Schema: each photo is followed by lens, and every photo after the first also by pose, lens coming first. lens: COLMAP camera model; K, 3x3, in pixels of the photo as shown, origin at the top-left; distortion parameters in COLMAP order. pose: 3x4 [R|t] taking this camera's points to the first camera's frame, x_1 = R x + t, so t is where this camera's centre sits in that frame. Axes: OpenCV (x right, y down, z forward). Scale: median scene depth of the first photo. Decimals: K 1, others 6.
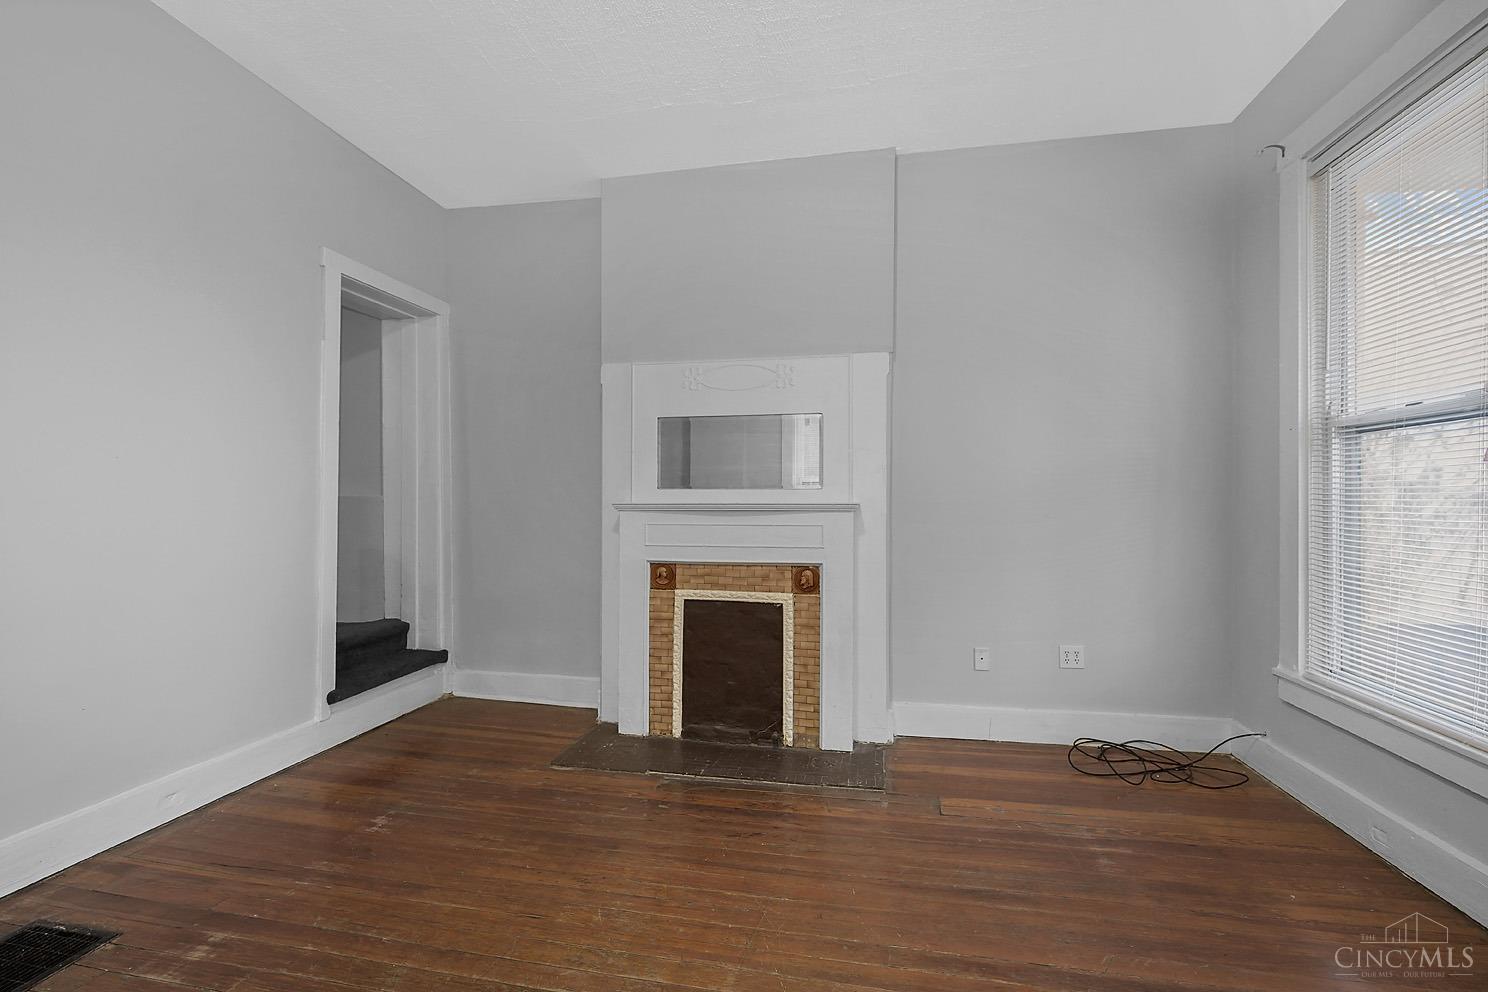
lens RADIAL K [[669.5, 0, 744.0], [0, 669.5, 496.0], [0, 0, 1]] dist [0.008976, -0.000026]
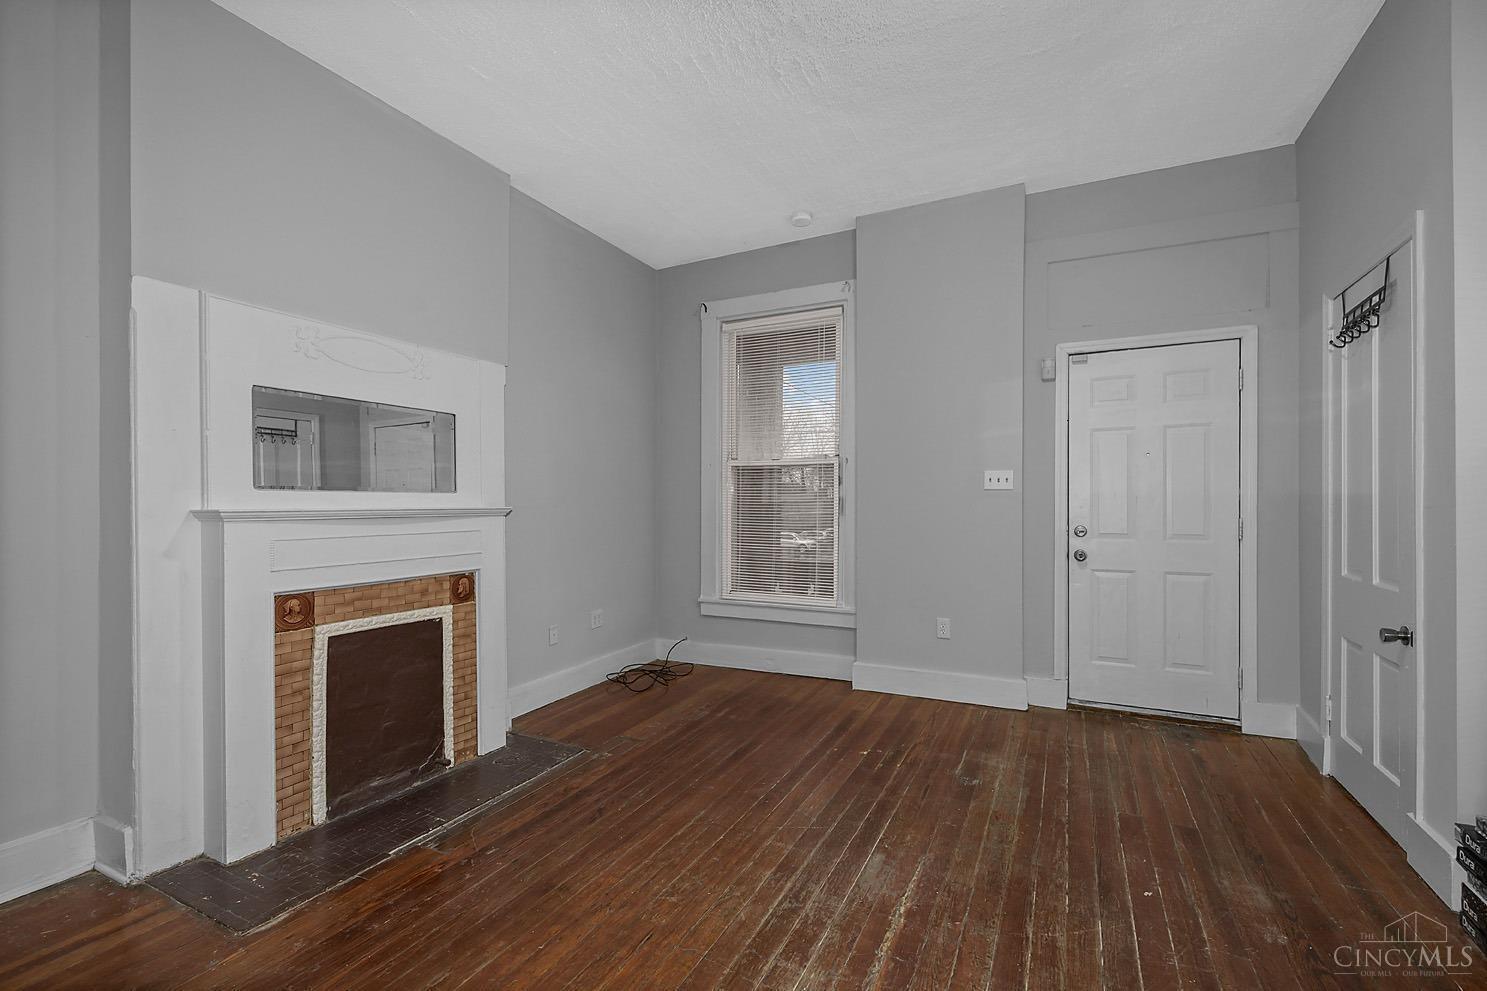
lens RADIAL K [[639.7, 0, 743.5], [0, 639.7, 495.5], [0, 0, 1]] dist [0.000807, 0.000166]
pose [[0.260643, 0.010627, 0.965377, -0.681979], [-0.007745, 0.999930, -0.008916, -0.002868], [-0.965404, -0.005153, 0.260708, 0.366067]]
